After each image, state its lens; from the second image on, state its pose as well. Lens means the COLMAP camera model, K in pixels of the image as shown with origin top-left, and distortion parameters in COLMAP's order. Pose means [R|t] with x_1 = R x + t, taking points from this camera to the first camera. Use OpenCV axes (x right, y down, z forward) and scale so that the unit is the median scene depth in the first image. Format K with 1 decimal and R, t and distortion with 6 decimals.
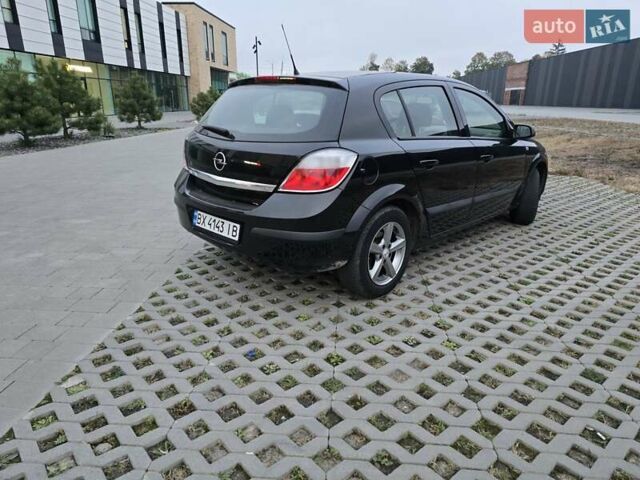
lens RADIAL K [[417.2, 0, 322.2], [0, 417.2, 235.4], [0, 0, 1]] dist [0.040100, -0.000733]
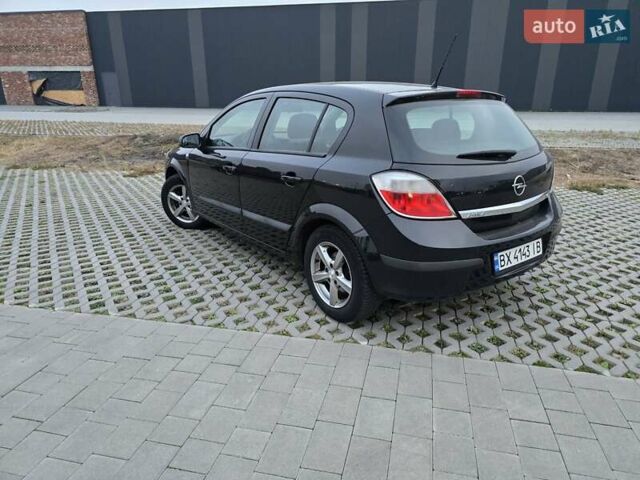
lens RADIAL K [[426.4, 0, 320.0], [0, 426.4, 240.0], [0, 0, 1]] dist [0.066771, -0.049607]
pose [[0.168577, -0.323249, 0.931177, -1.223008], [0.304033, 0.915688, 0.262831, -0.444464], [-0.937628, 0.238802, 0.252643, 1.184508]]
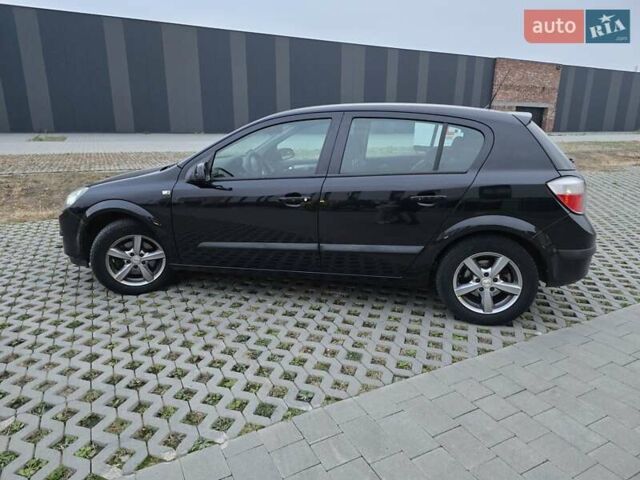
lens RADIAL K [[426.4, 0, 320.0], [0, 426.4, 240.0], [0, 0, 1]] dist [0.066771, -0.049607]
pose [[-0.514464, -0.242264, 0.822578, -0.950932], [0.250012, 0.875209, 0.414130, -0.728229], [-0.820256, 0.418710, -0.389695, 2.123884]]
